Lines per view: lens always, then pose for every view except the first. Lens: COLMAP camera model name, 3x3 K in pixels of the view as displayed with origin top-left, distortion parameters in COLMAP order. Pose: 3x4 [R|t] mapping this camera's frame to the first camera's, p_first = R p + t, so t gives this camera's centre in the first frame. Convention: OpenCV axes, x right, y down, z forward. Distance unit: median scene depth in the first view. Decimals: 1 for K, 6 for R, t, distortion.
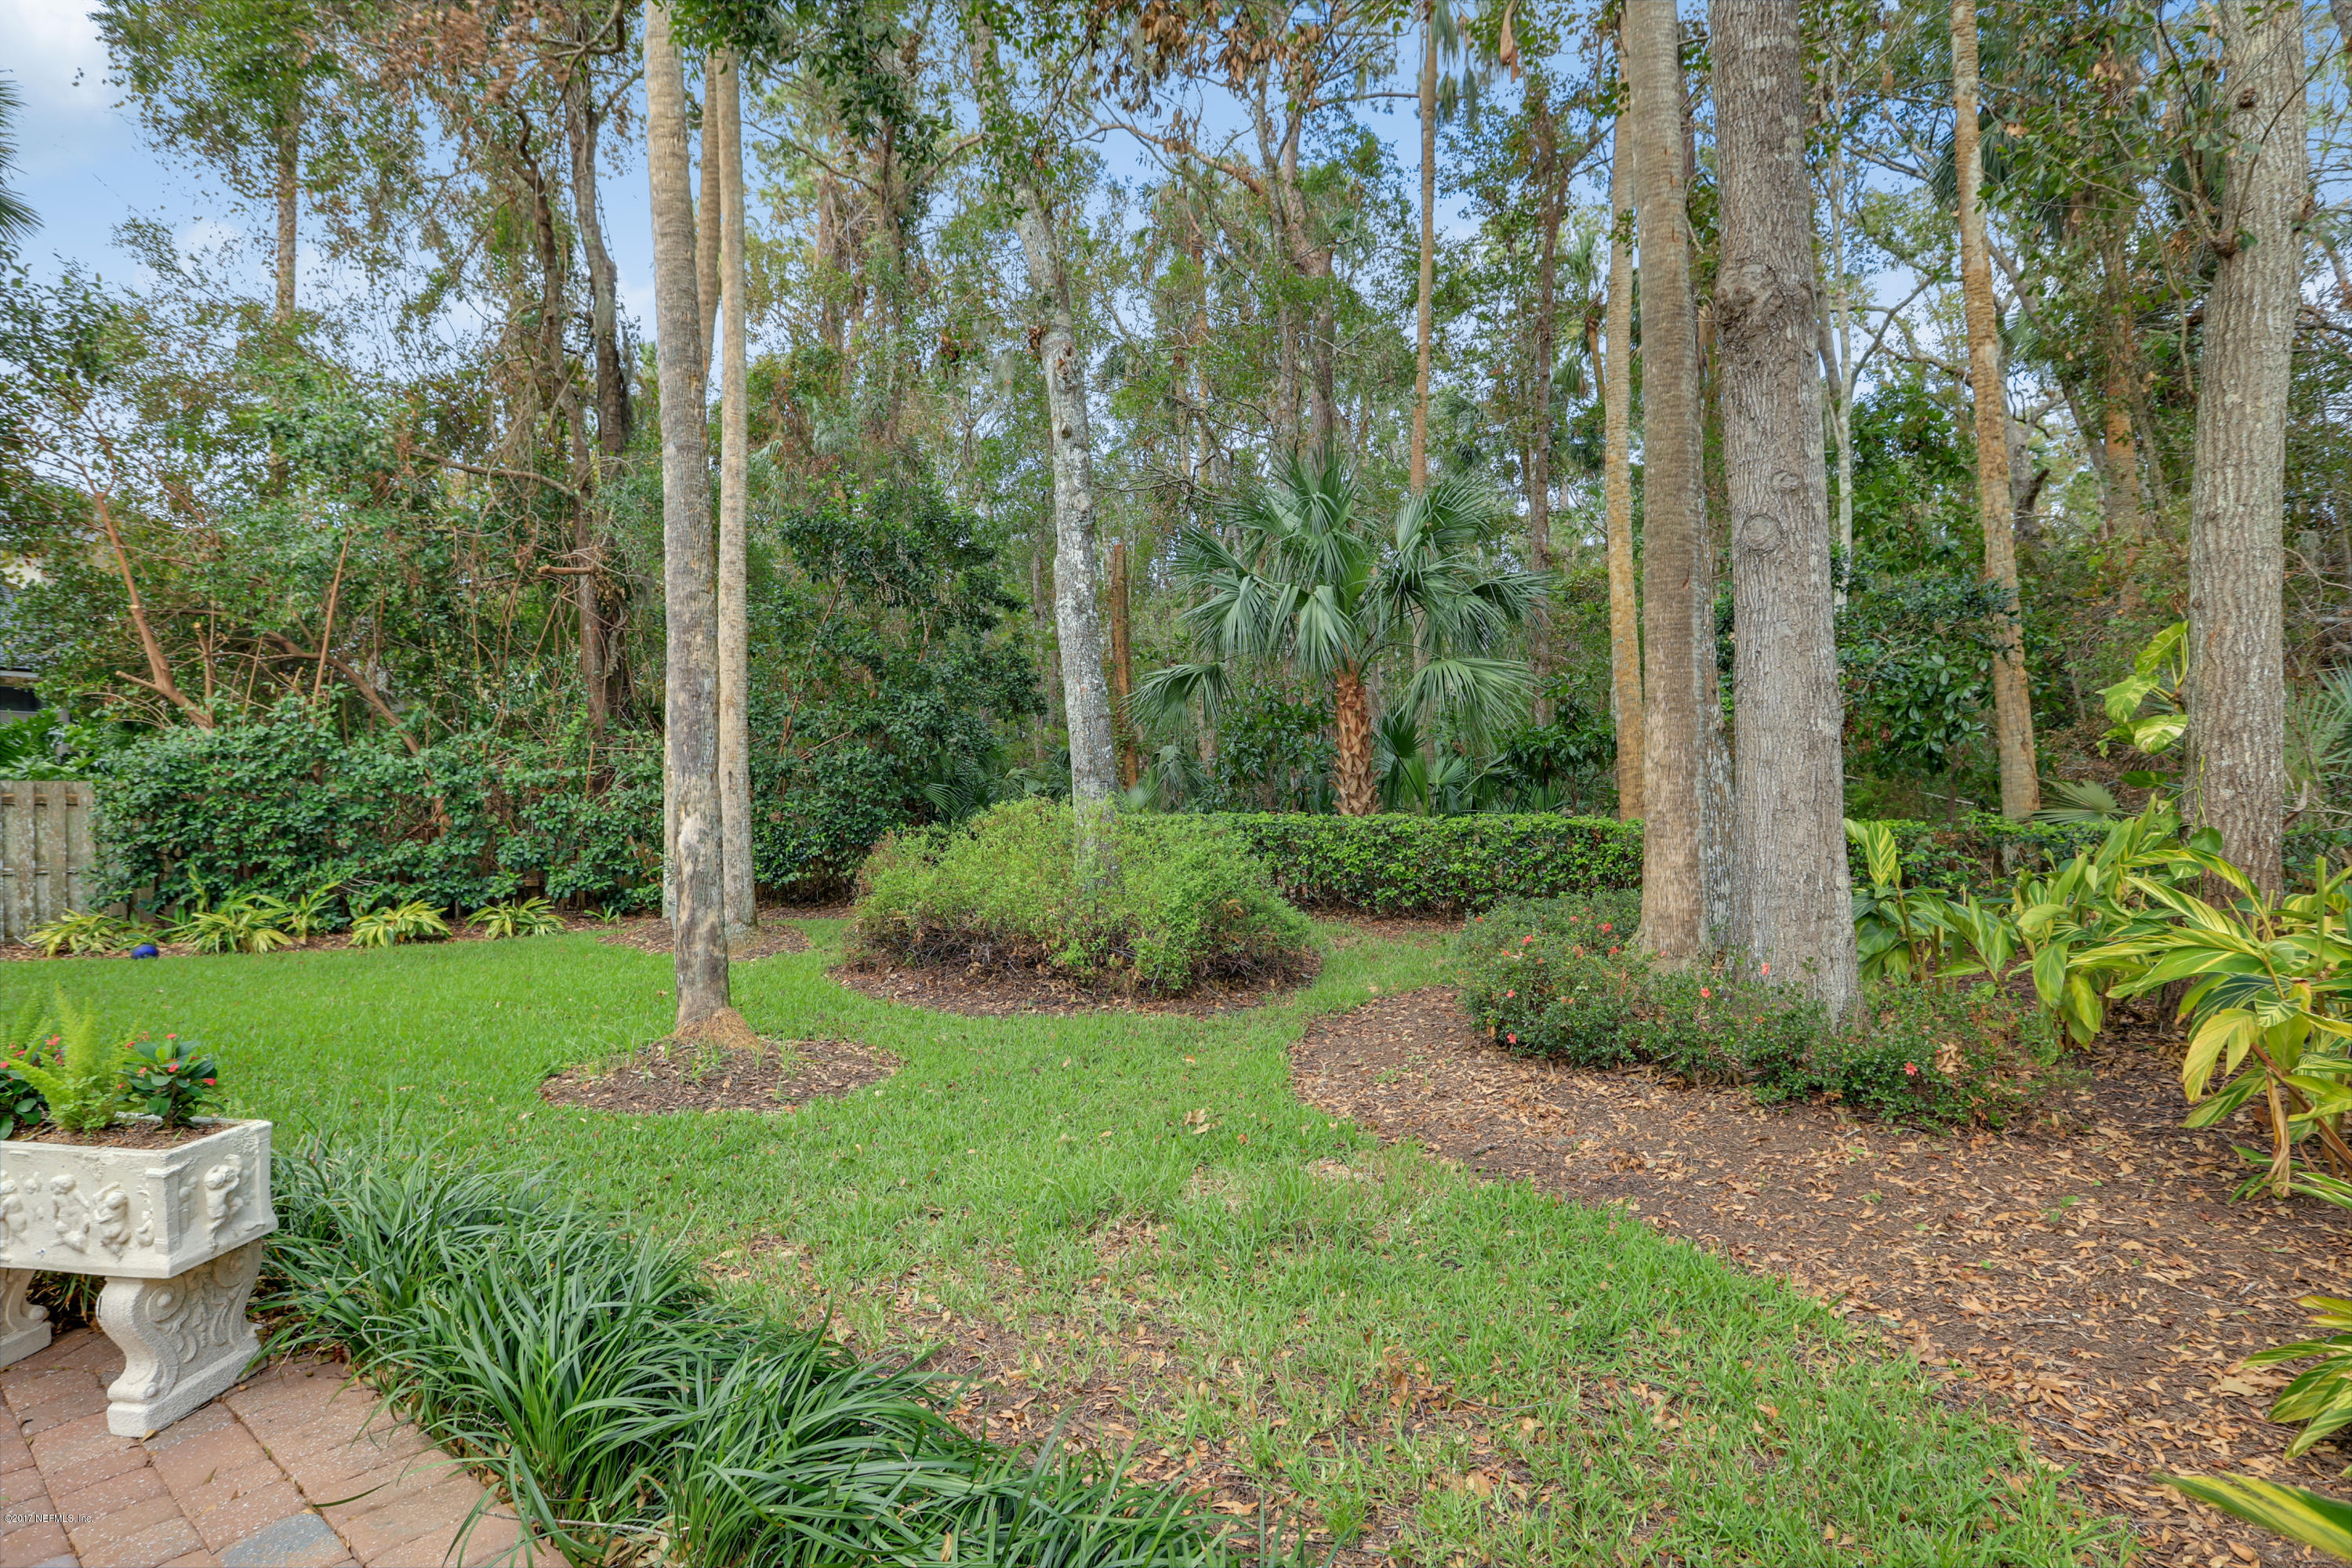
lens RADIAL K [[1217.7, 0, 1158.6], [0, 1217.7, 777.0], [0, 0, 1]] dist [-0.051760, 0.038678]
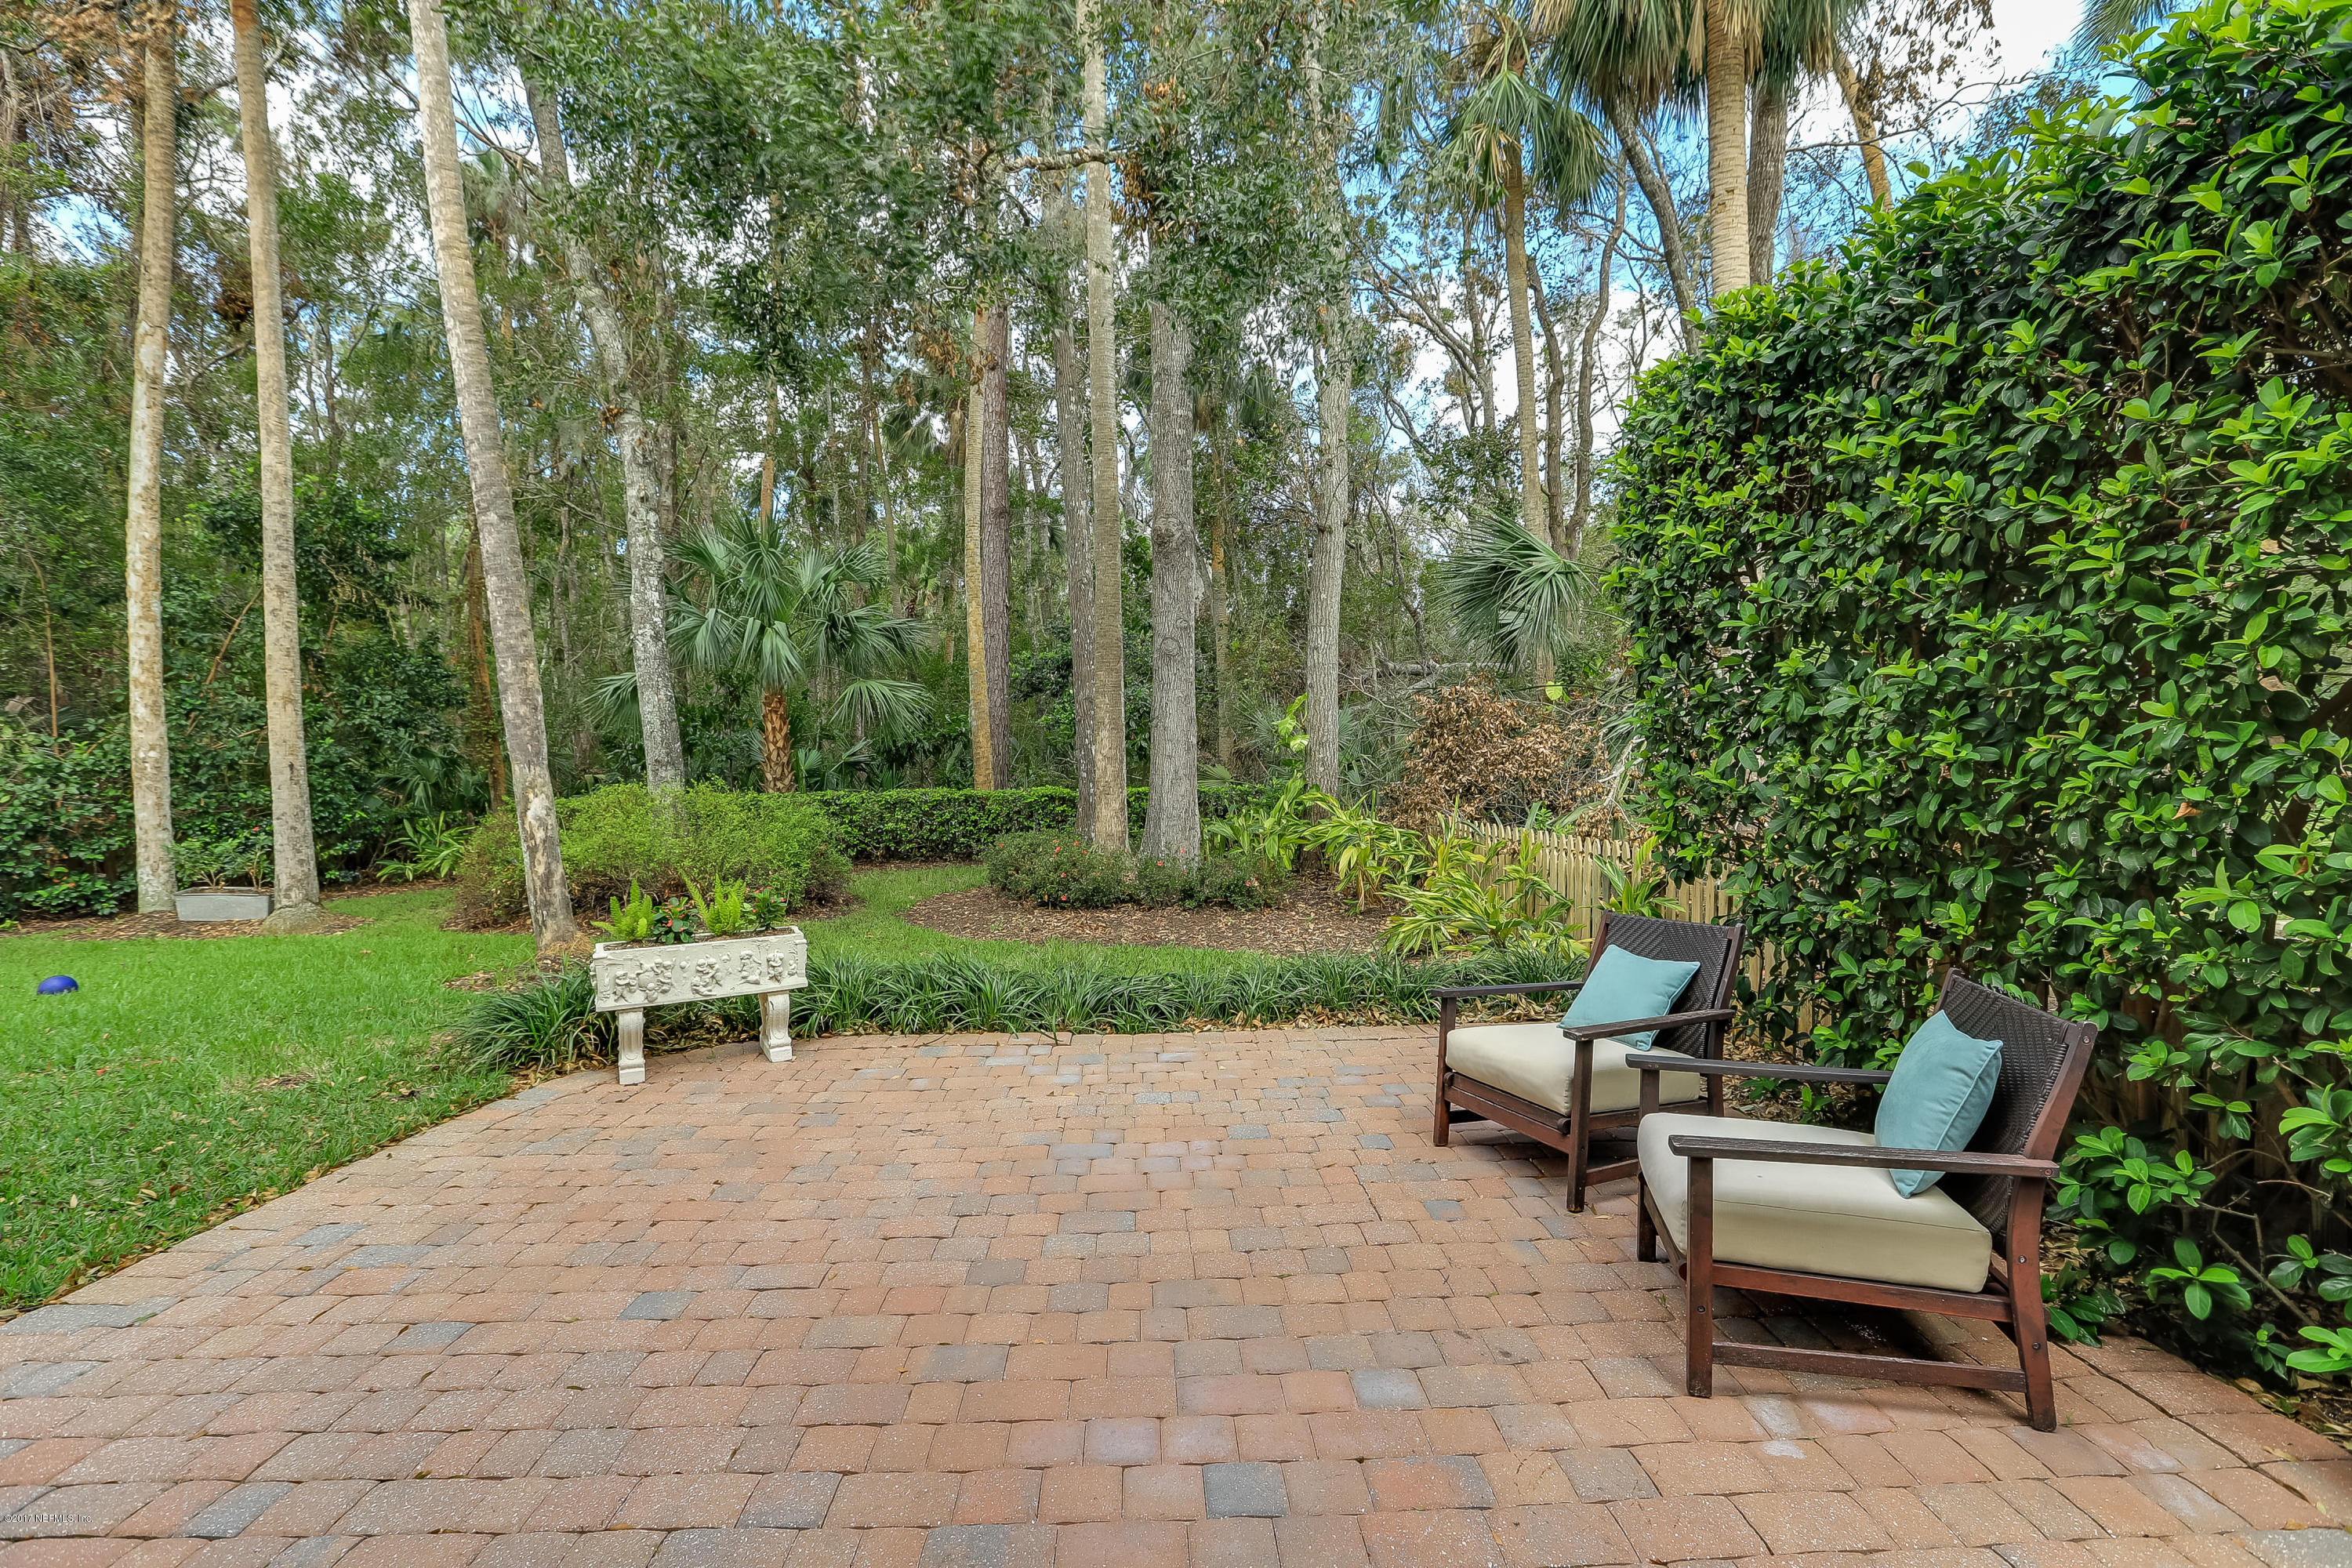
lens RADIAL K [[1217.7, 0, 1158.6], [0, 1217.7, 777.0], [0, 0, 1]] dist [-0.051760, 0.038678]
pose [[0.750087, -0.013887, 0.661193, -0.521758], [0.006088, 0.999882, 0.014094, -0.003120], [-0.661311, -0.006546, 0.750083, -0.331552]]
